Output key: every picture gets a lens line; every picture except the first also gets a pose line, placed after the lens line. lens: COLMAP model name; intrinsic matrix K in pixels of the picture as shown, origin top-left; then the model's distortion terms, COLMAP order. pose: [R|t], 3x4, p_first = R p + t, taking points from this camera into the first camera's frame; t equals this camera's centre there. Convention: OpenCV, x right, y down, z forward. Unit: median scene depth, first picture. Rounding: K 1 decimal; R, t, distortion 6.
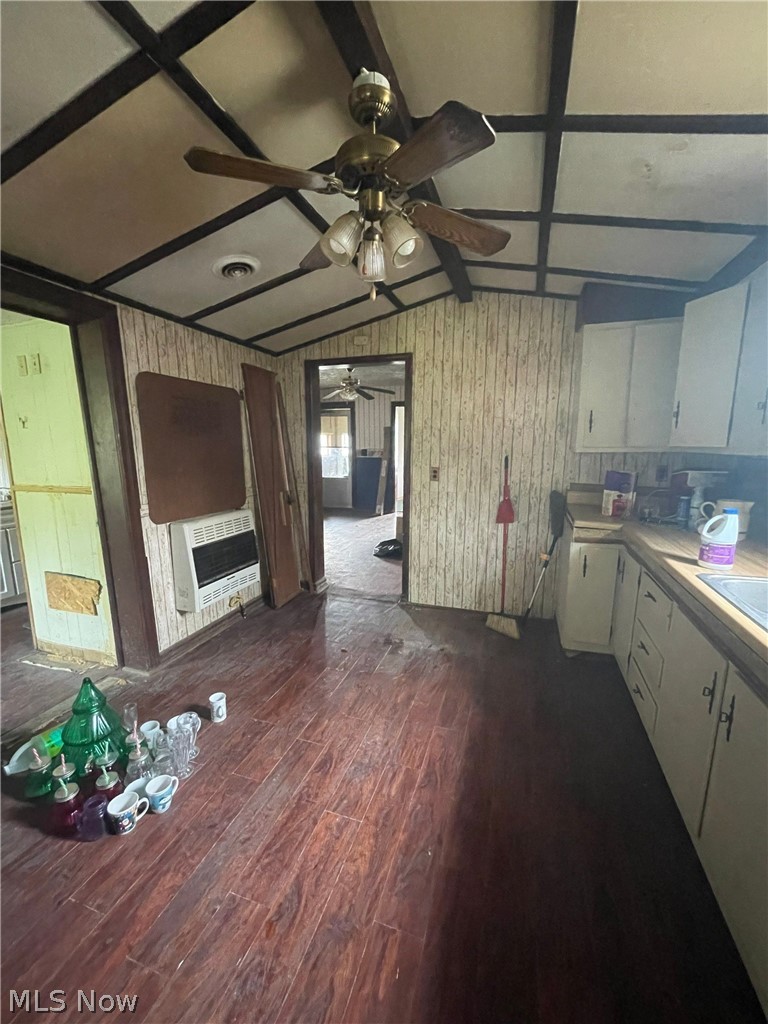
lens RADIAL K [[414.0, 0, 384.5], [0, 414.0, 514.3], [0, 0, 1]] dist [0.003912, 0.000119]
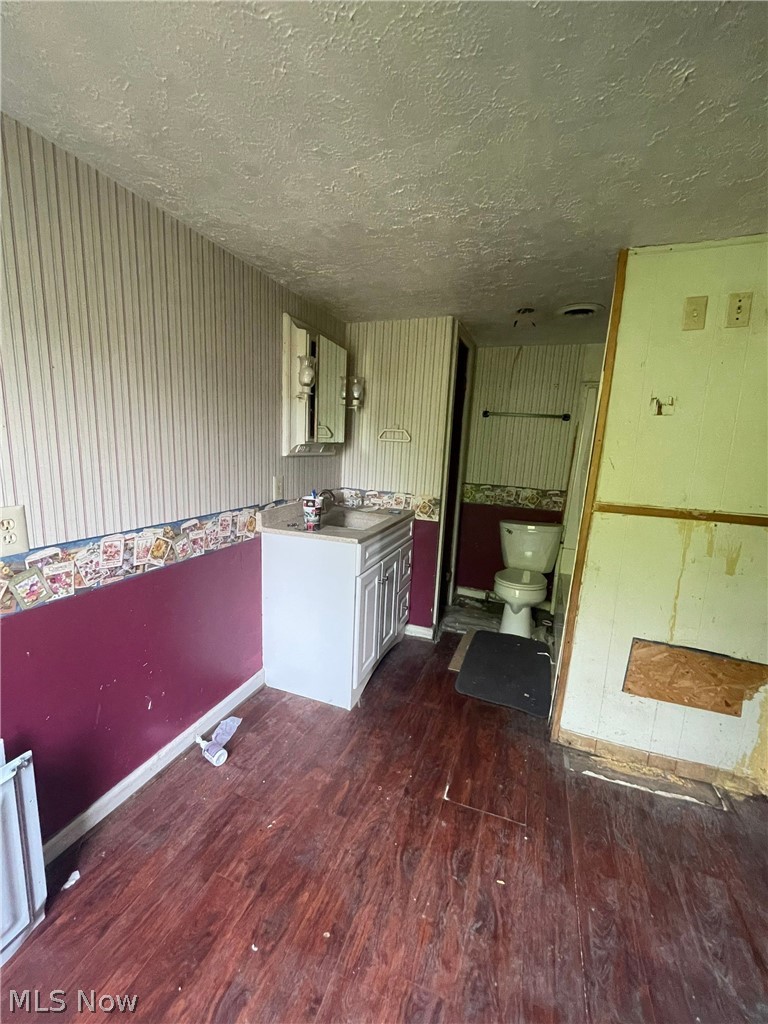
lens RADIAL K [[414.0, 0, 384.5], [0, 414.0, 514.3], [0, 0, 1]] dist [0.003912, 0.000119]
pose [[0.998143, 0.055935, -0.024128, -1.143584], [-0.055518, 0.998302, 0.017628, -0.042982], [0.025073, -0.016256, 0.999553, 0.333442]]
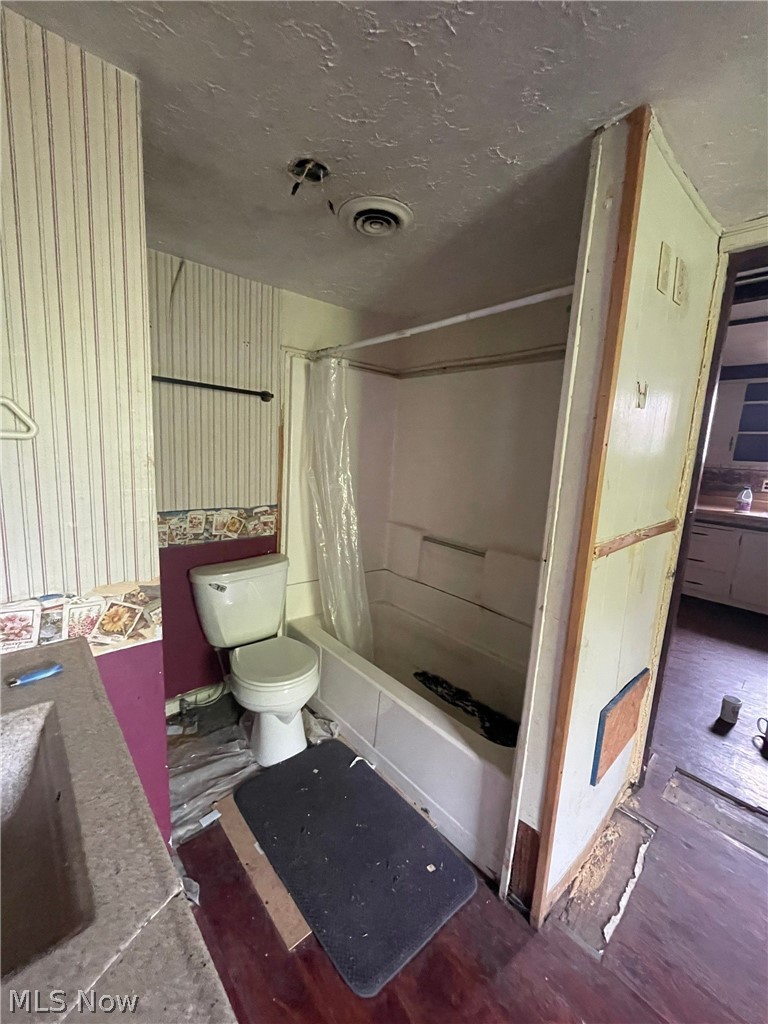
lens RADIAL K [[414.0, 0, 384.5], [0, 414.0, 514.3], [0, 0, 1]] dist [0.003912, 0.000119]
pose [[0.482291, -0.119654, 0.867801, -1.265525], [0.091376, 0.992095, 0.086008, -0.147957], [-0.871233, 0.037815, 0.489412, 0.935090]]
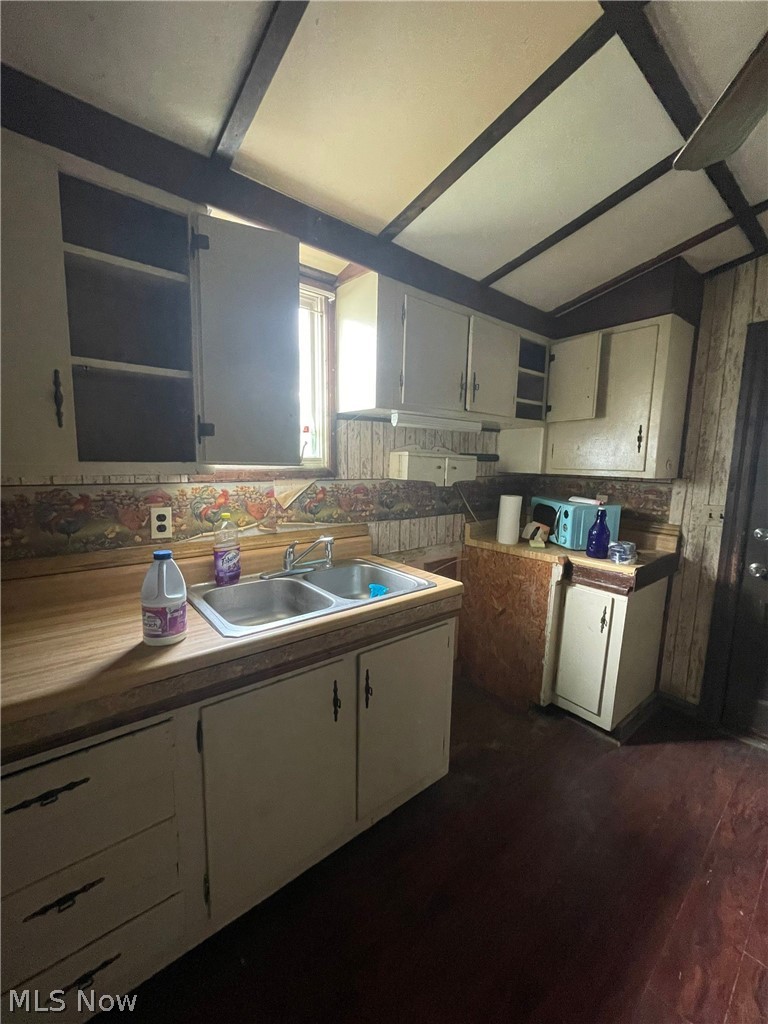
lens RADIAL K [[414.0, 0, 384.5], [0, 414.0, 514.3], [0, 0, 1]] dist [0.003912, 0.000119]
pose [[-0.851540, -0.078474, 0.518384, 0.079397], [0.072297, 0.961714, 0.264347, -0.133912], [-0.519282, 0.262580, -0.813264, 0.771190]]
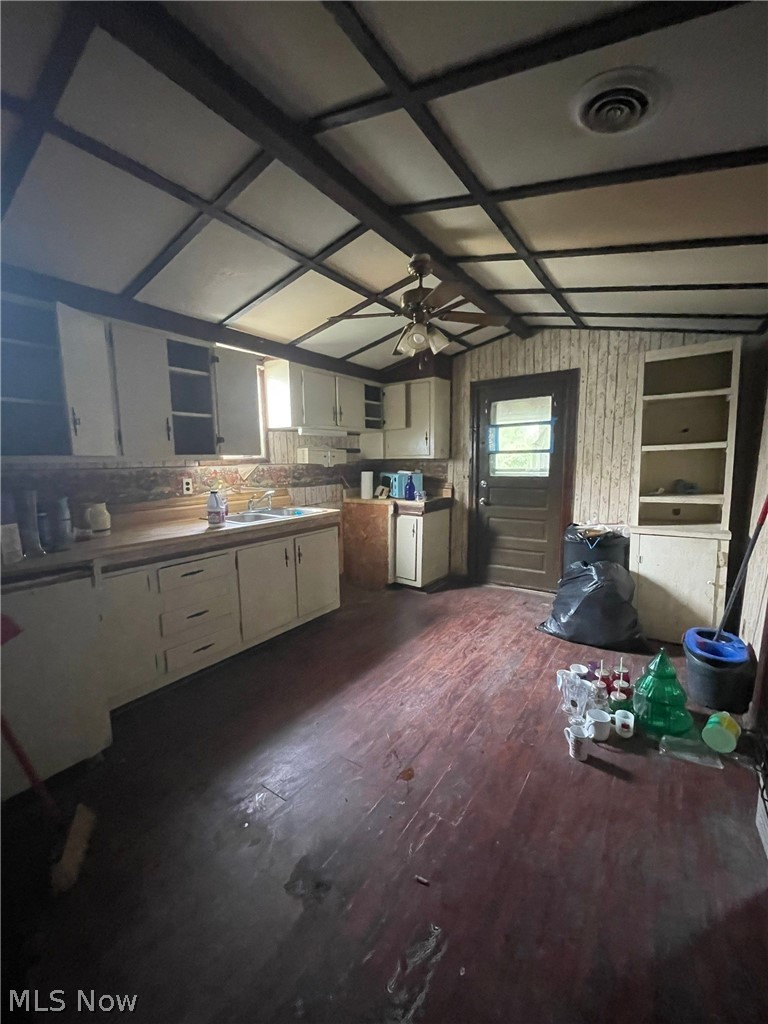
lens RADIAL K [[414.0, 0, 384.5], [0, 414.0, 514.3], [0, 0, 1]] dist [0.003912, 0.000119]
pose [[-0.960232, -0.018699, 0.278577, -0.184045], [0.064473, 0.955938, 0.286401, -0.206533], [-0.271658, 0.292972, -0.916717, 1.347684]]
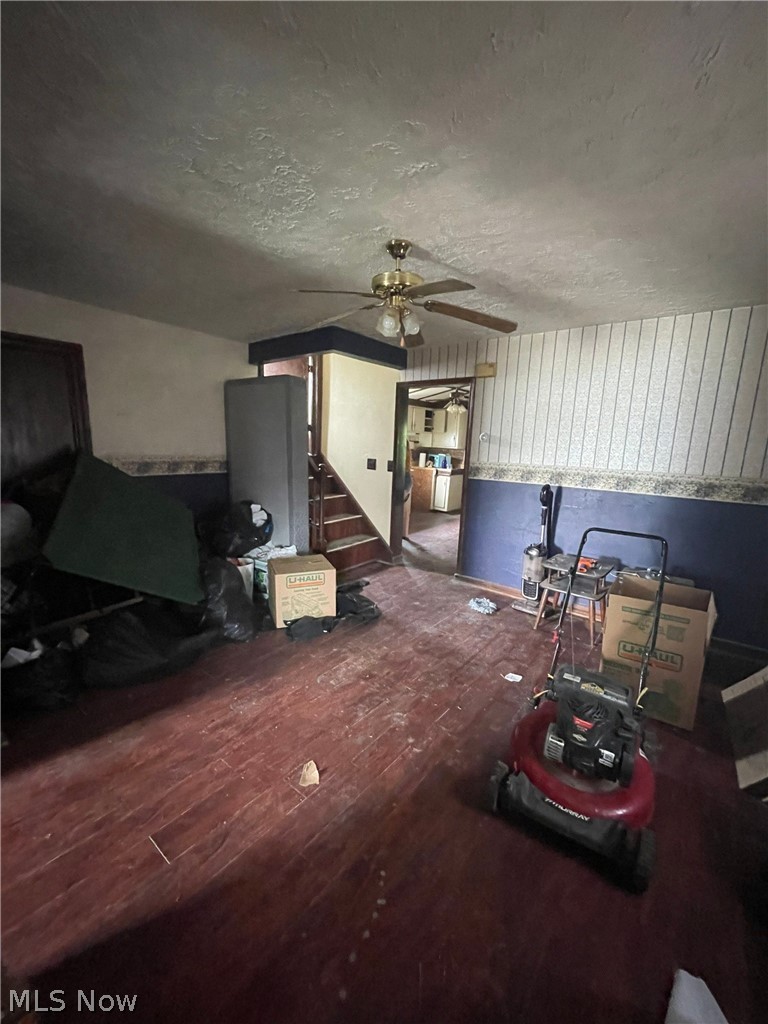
lens RADIAL K [[414.0, 0, 384.5], [0, 414.0, 514.3], [0, 0, 1]] dist [0.003912, 0.000119]
pose [[-0.943568, -0.091523, 0.318281, -0.432751], [0.020467, 0.943103, 0.331869, -0.512442], [-0.330545, 0.319656, -0.888009, 2.838593]]
